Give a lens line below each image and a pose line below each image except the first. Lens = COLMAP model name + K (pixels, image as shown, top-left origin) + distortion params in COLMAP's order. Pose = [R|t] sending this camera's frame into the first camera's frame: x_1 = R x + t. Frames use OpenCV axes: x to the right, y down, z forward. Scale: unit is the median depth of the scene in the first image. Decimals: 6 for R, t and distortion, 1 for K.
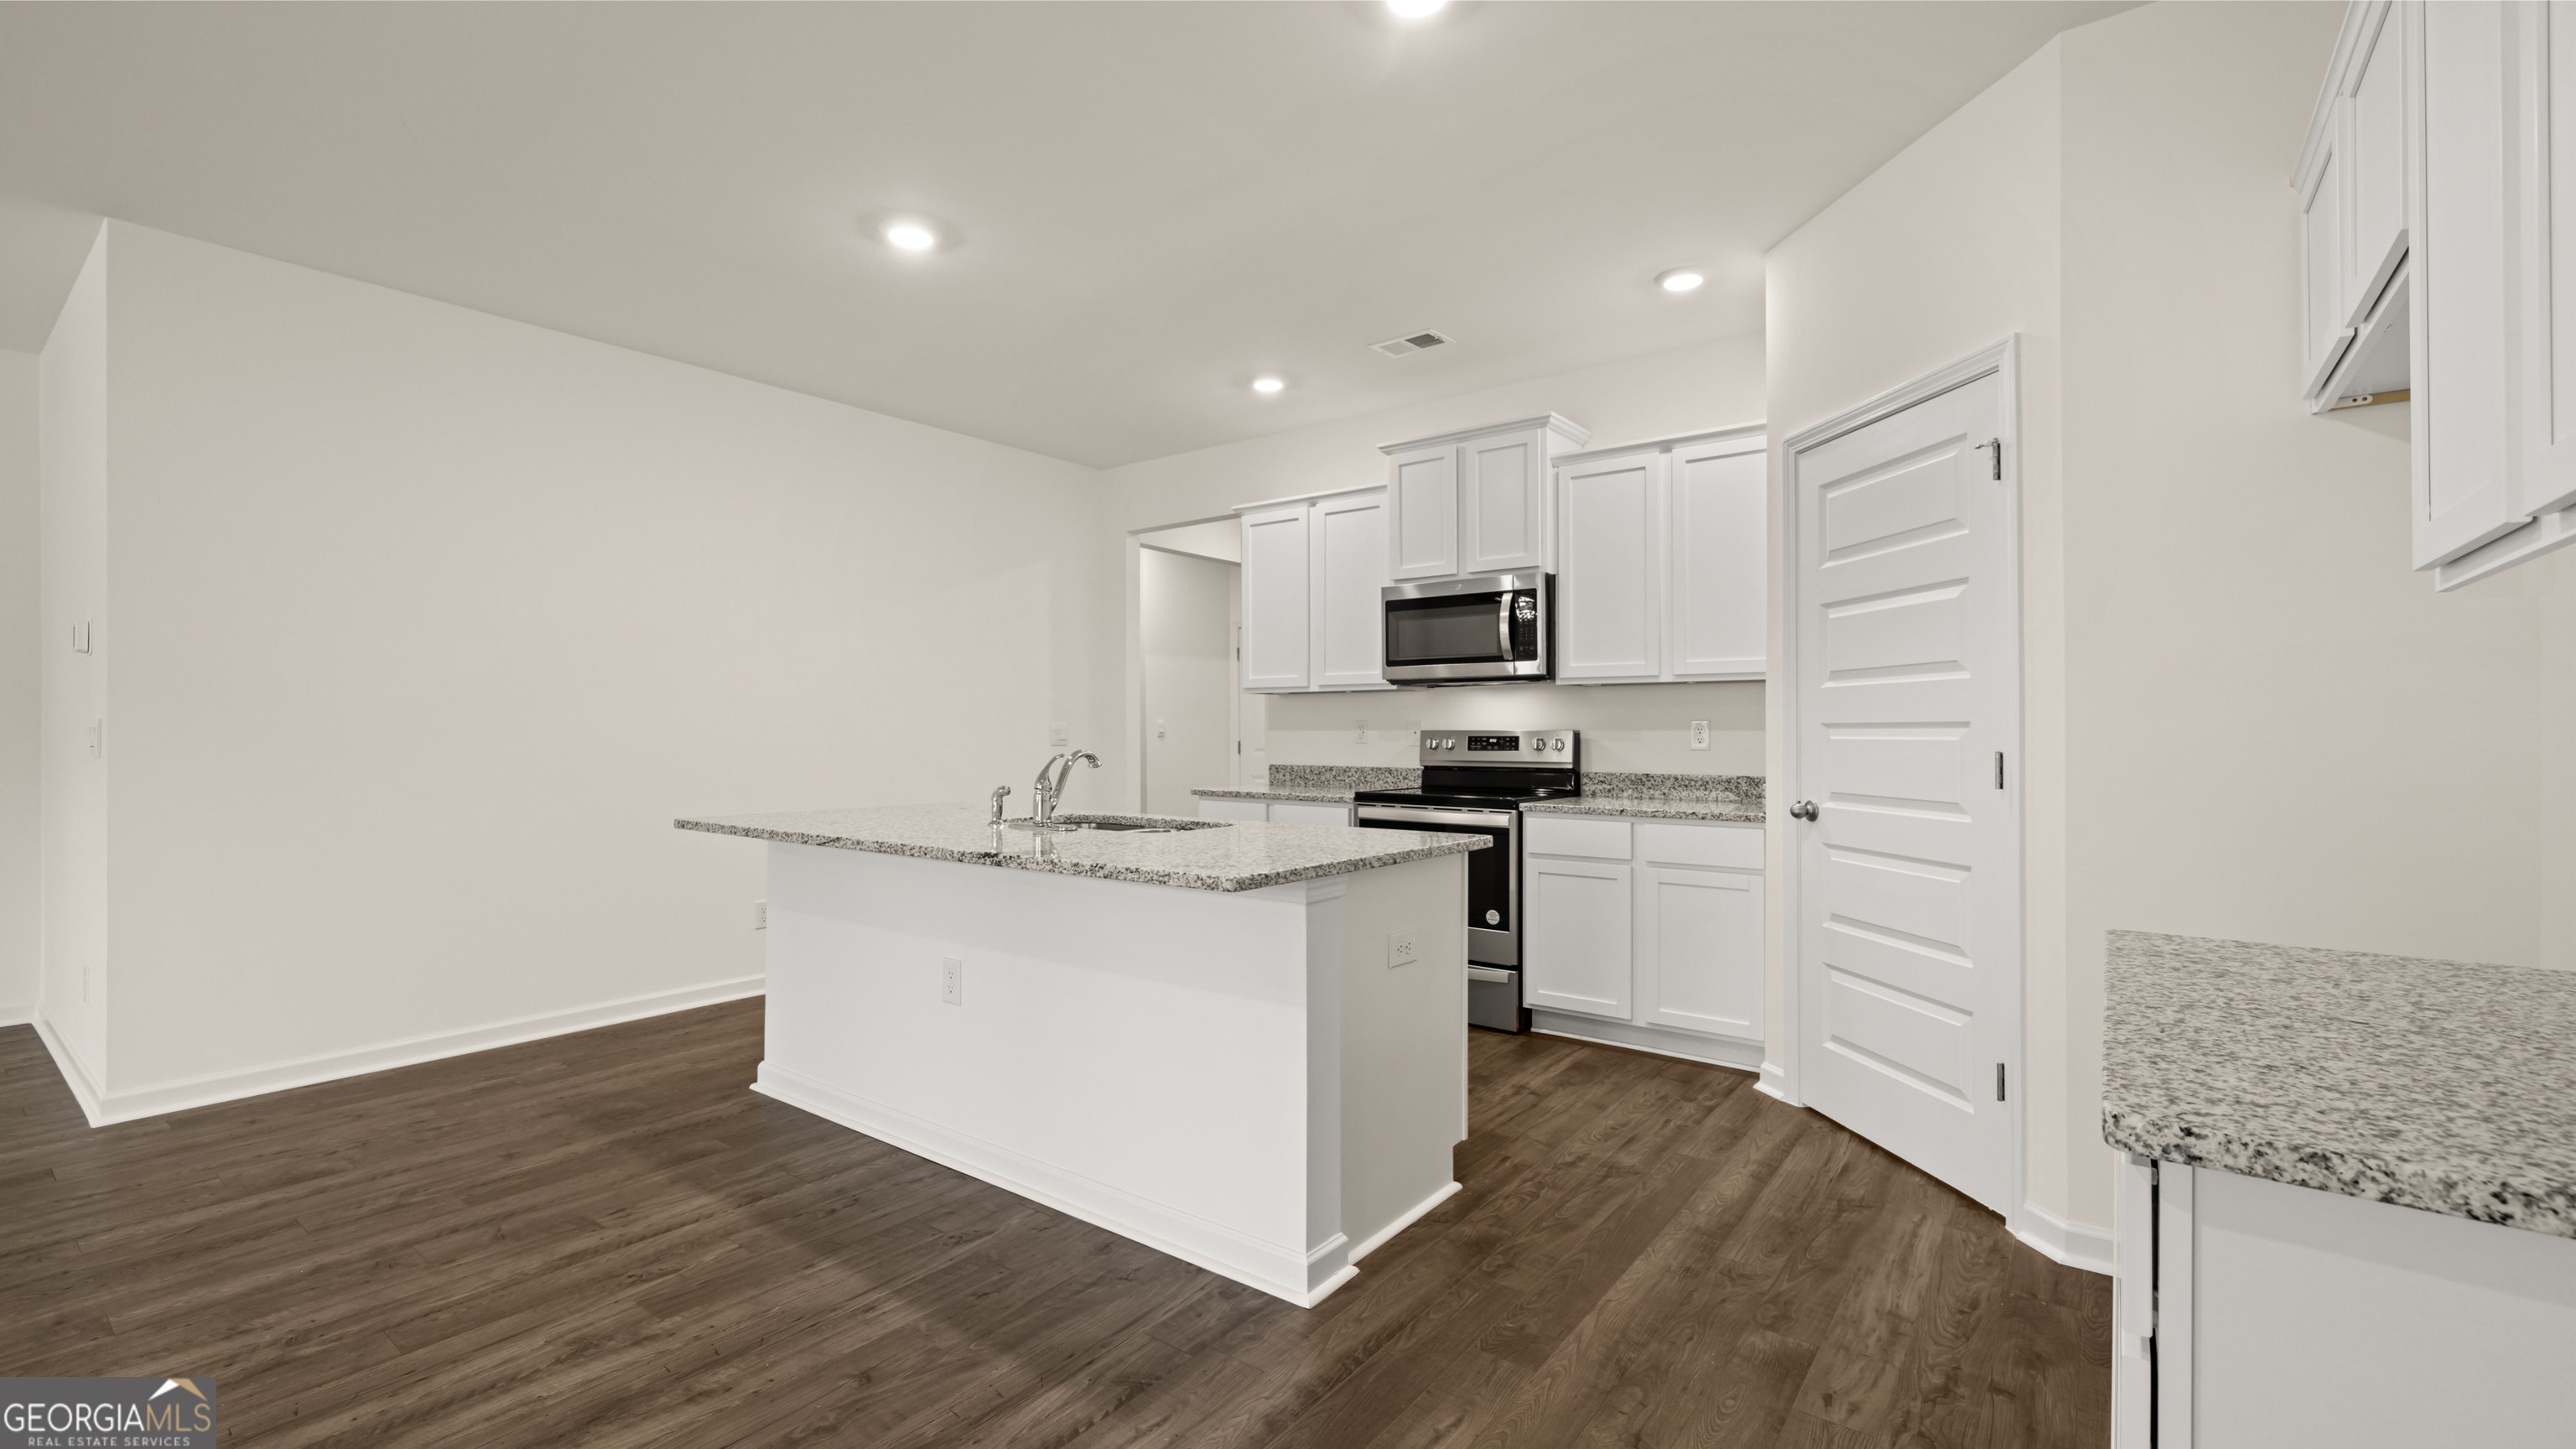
lens RADIAL K [[1083.7, 0, 1288.0], [0, 1083.7, 724.5], [0, 0, 1]] dist [-0.001831, -0.000388]
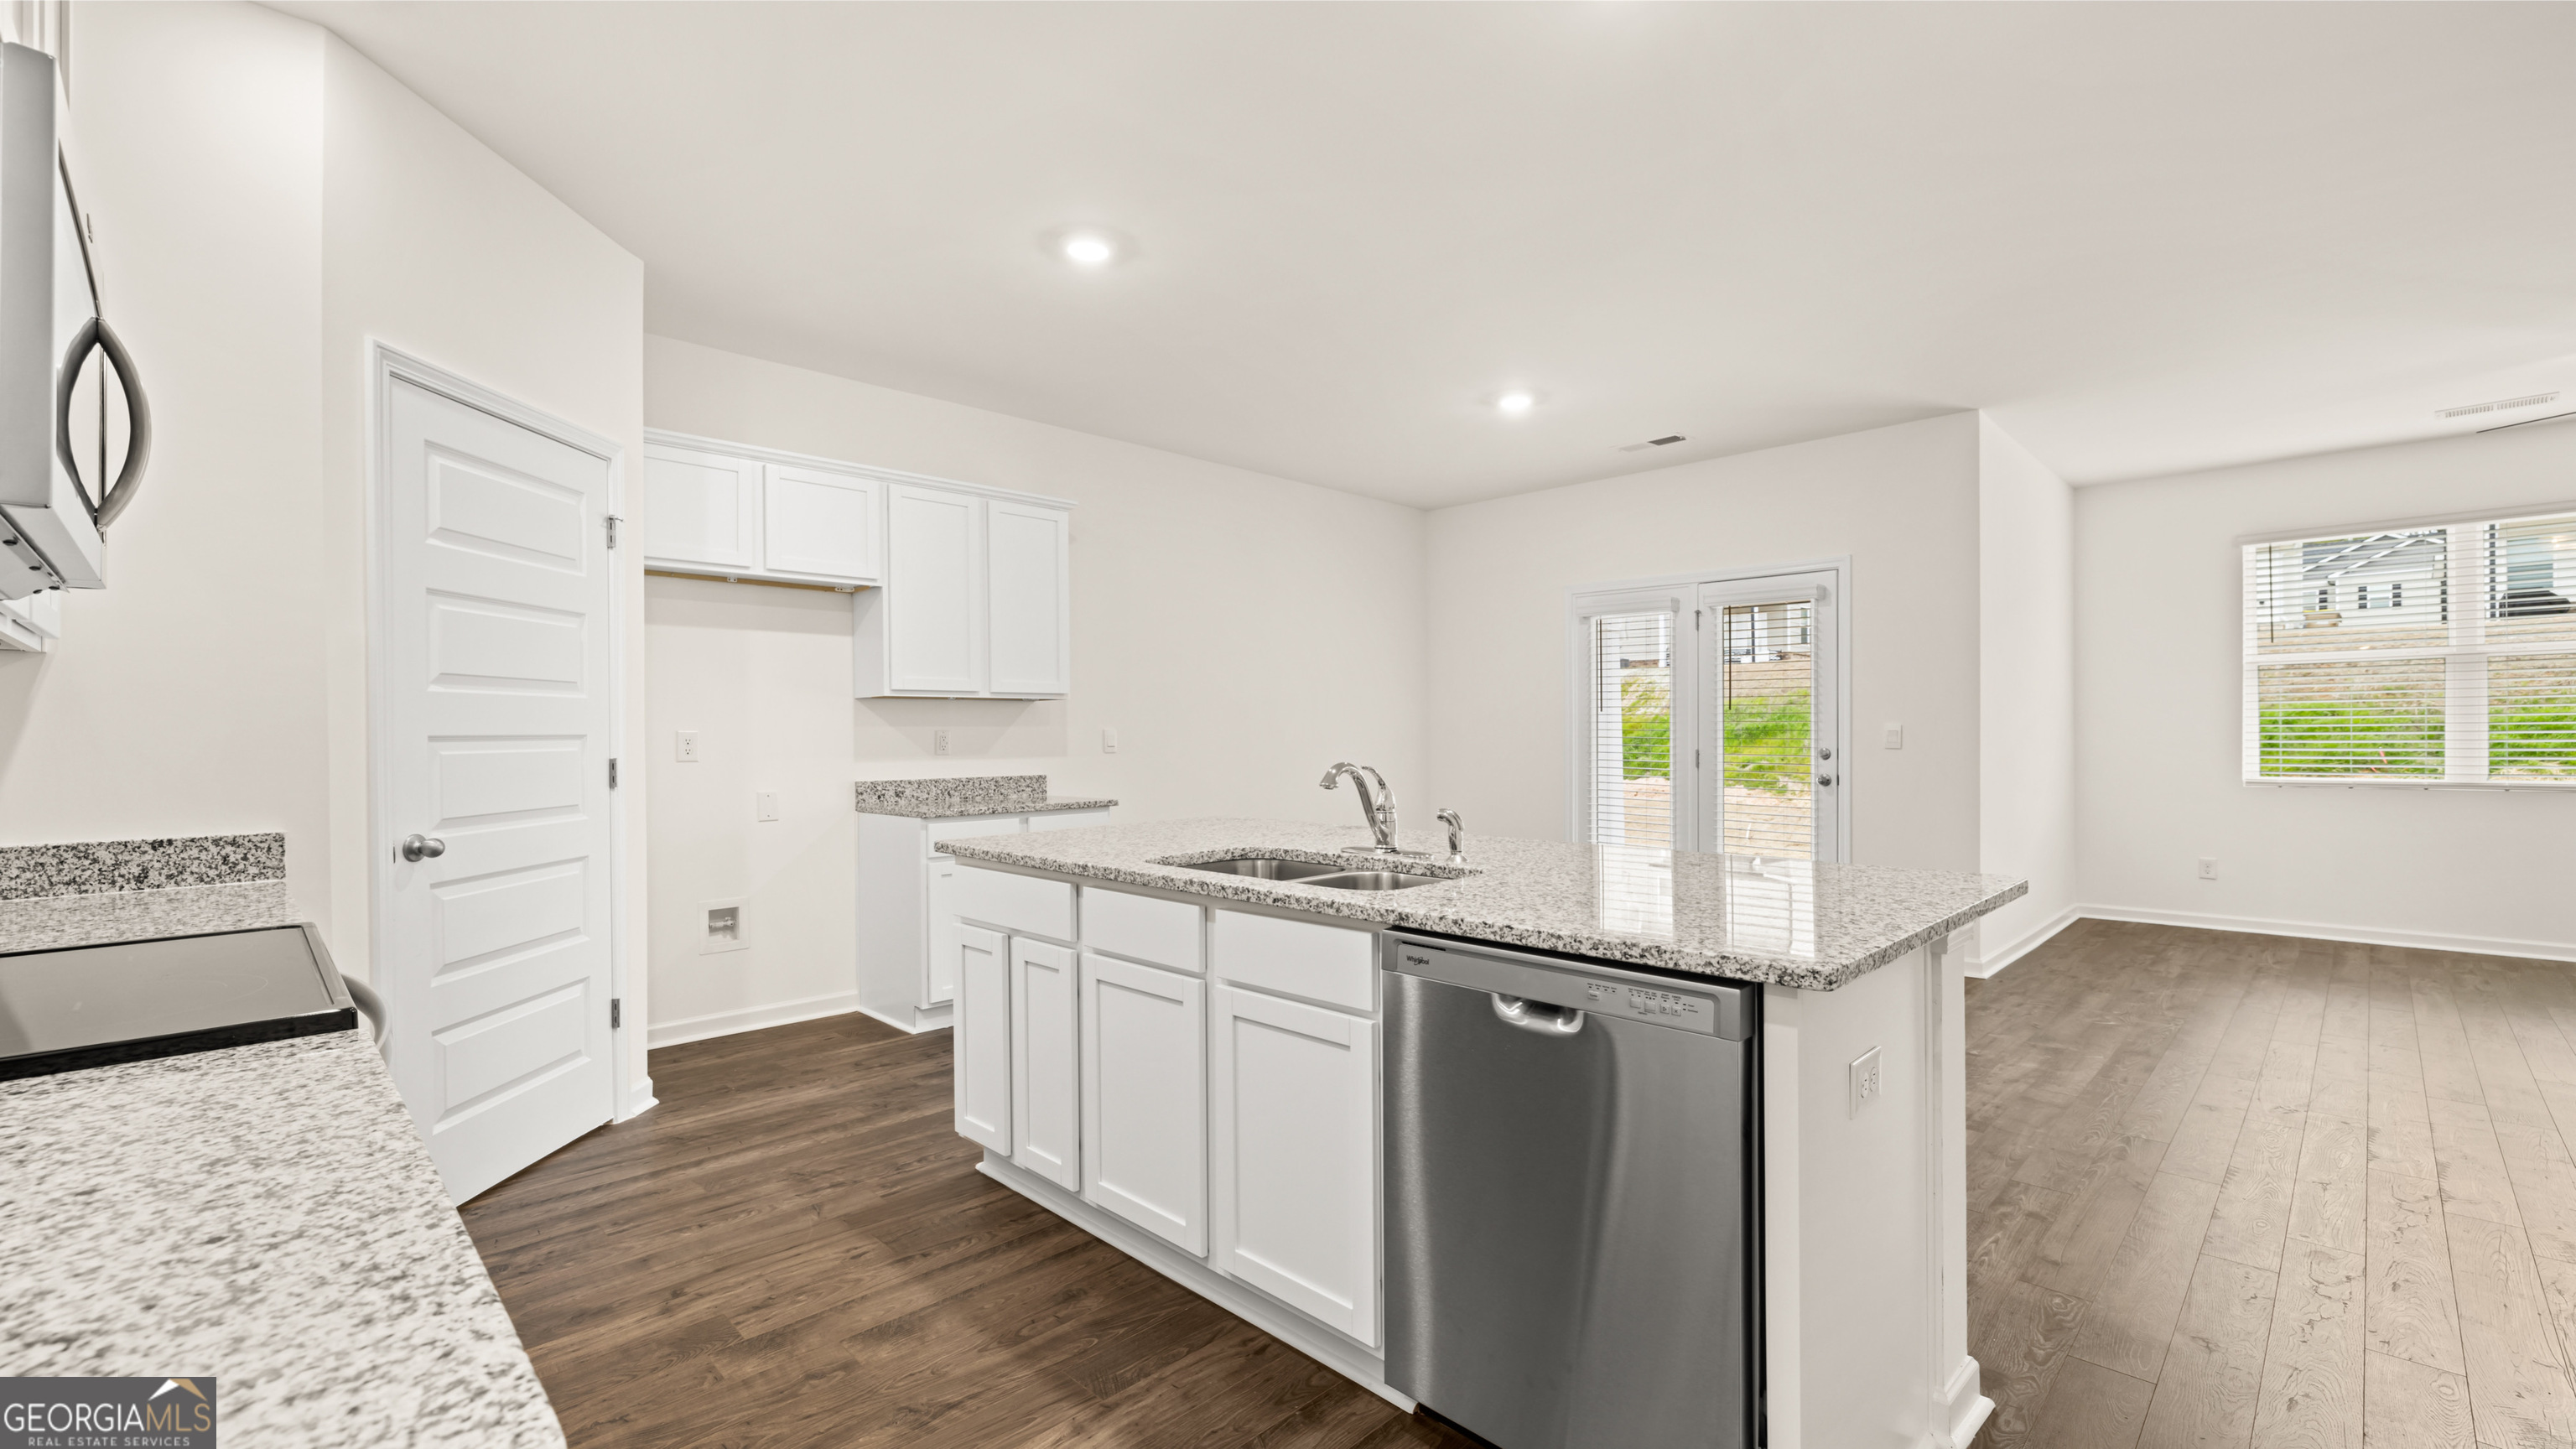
lens RADIAL K [[1074.9, 0, 1289.7], [0, 1074.9, 736.9], [0, 0, 1]] dist [0.000283, 0.000056]
pose [[-0.990639, 0.008356, 0.136252, -0.249775], [0.008434, 0.999964, -0.000009, 0.005133], [-0.136247, 0.001140, -0.990674, 1.706888]]
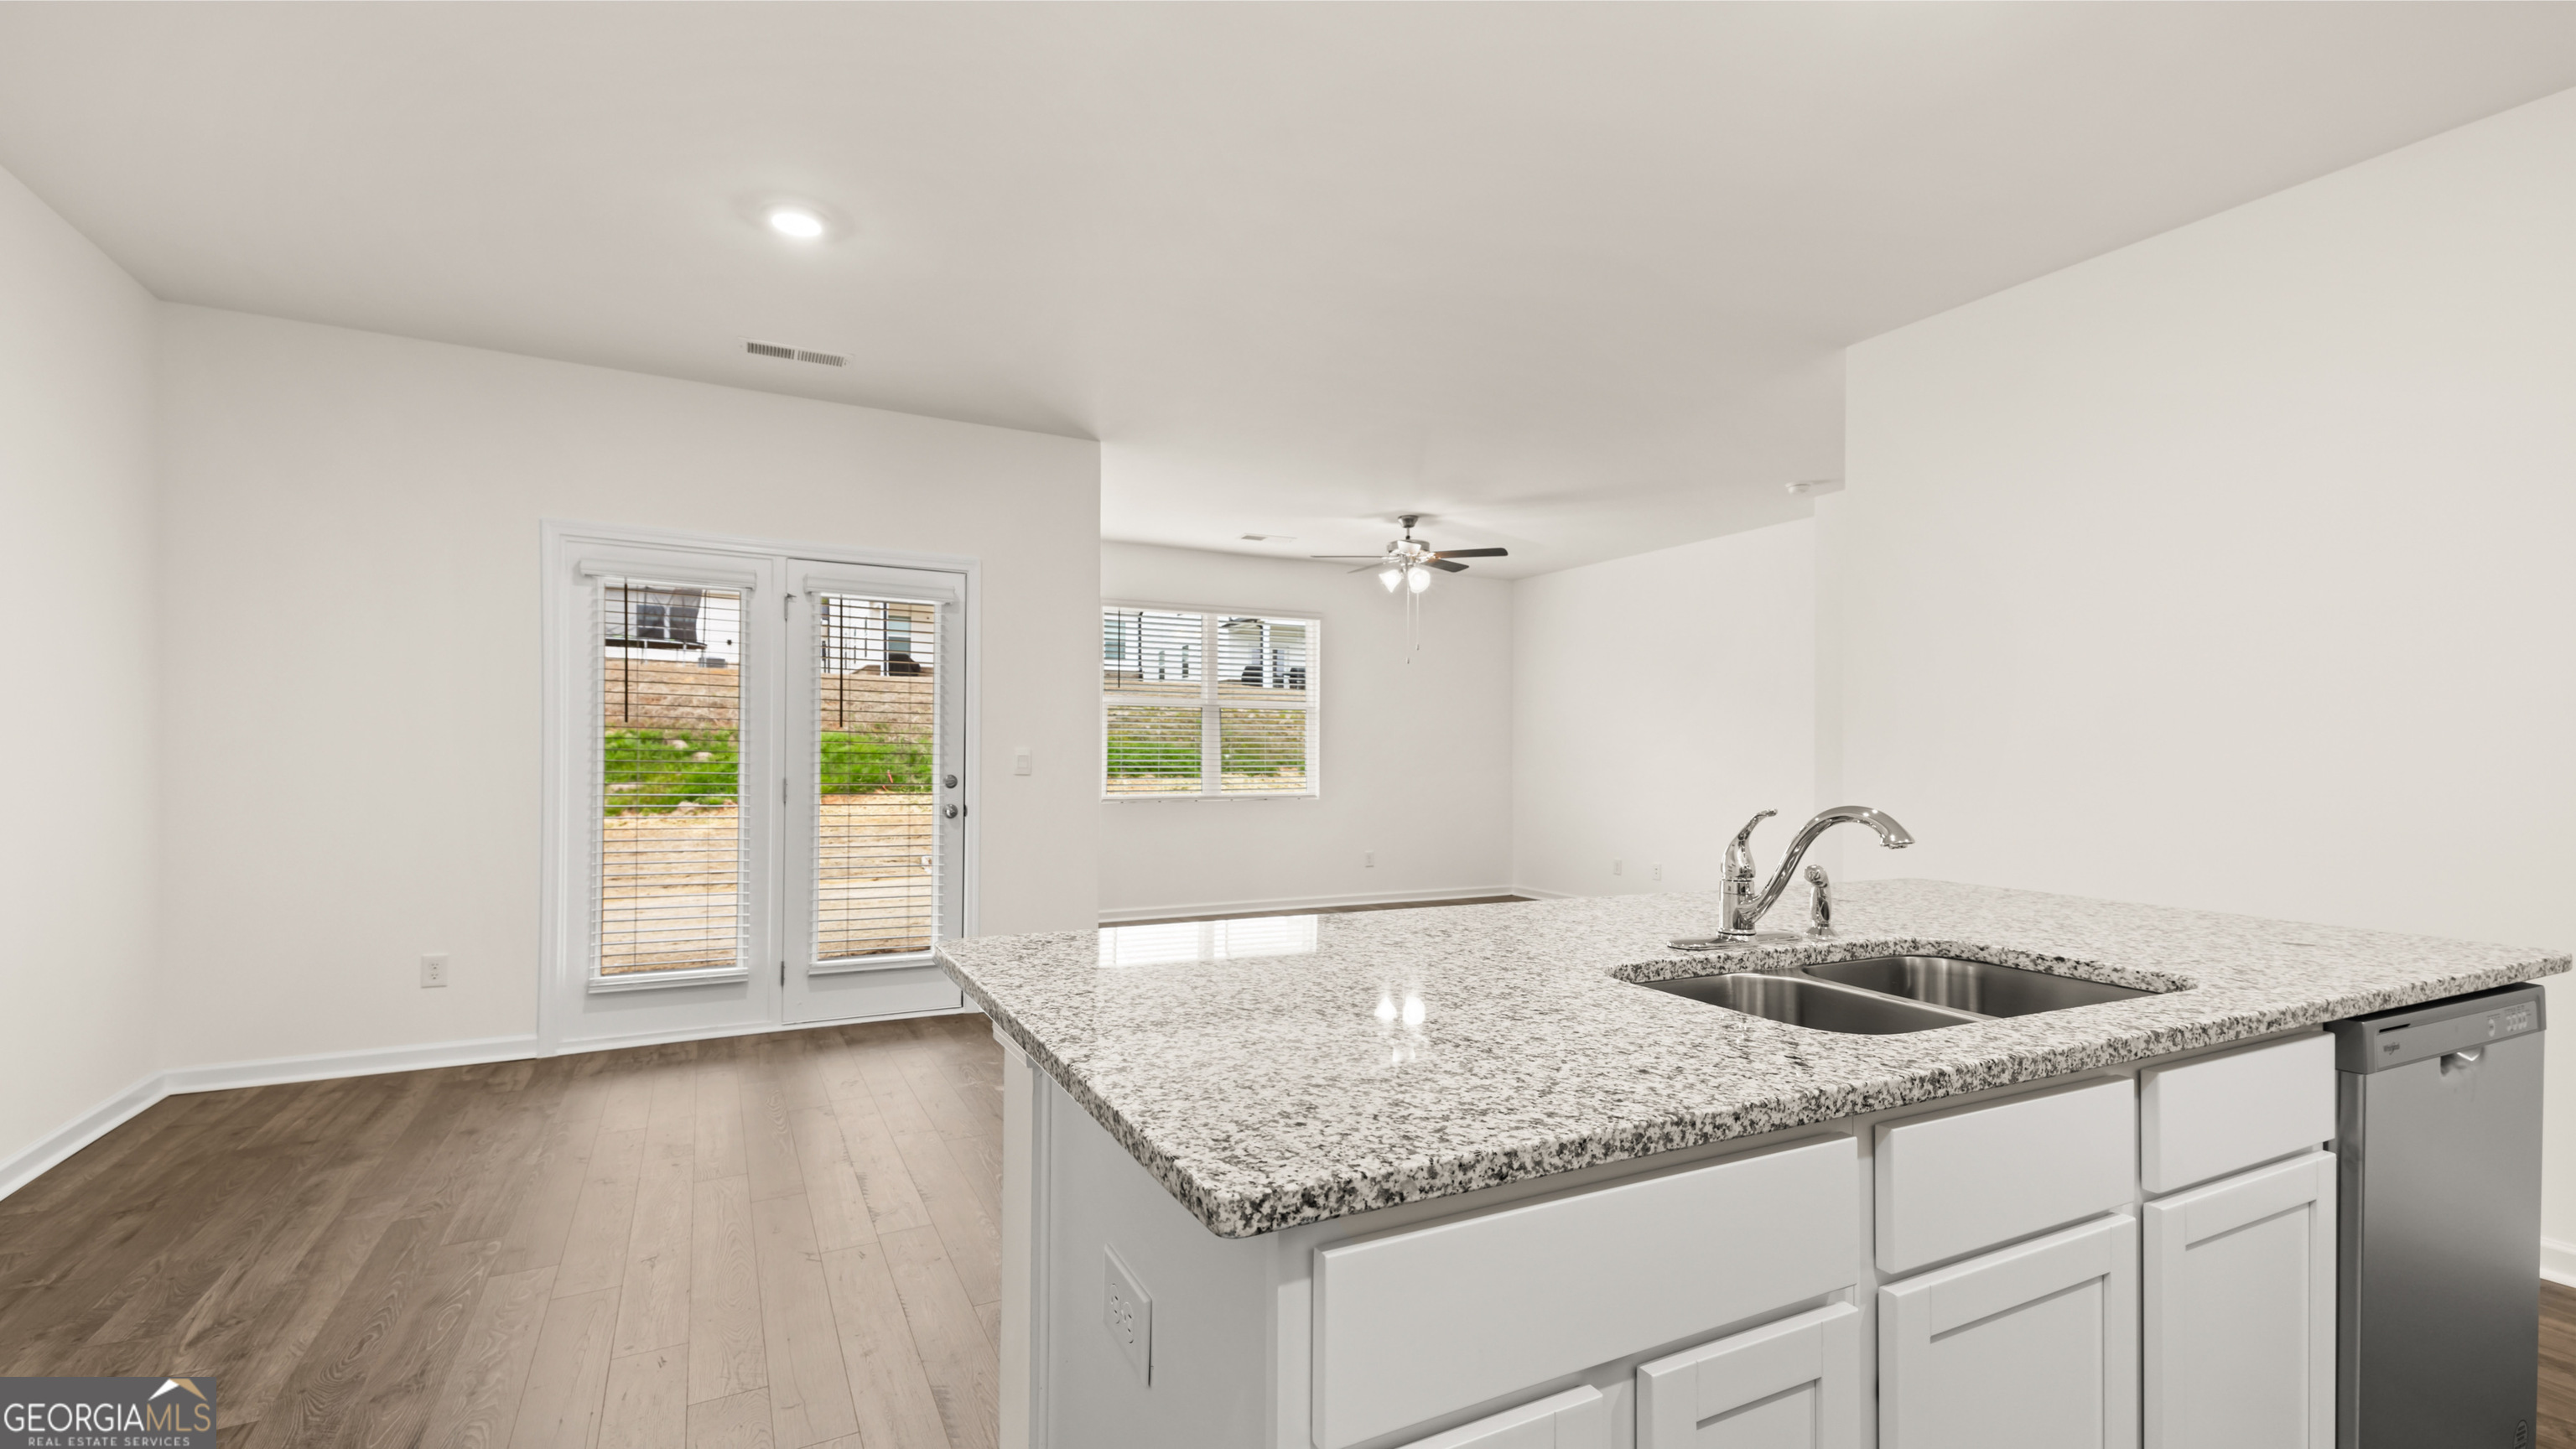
lens RADIAL K [[1118.5, 0, 1282.3], [0, 1118.5, 745.2], [0, 0, 1]] dist [0.030501, -0.000193]
pose [[-0.428602, -0.009705, -0.903441, 0.361080], [-0.003111, 0.999952, -0.009265, 0.002547], [0.903488, -0.001160, -0.428612, 0.966490]]
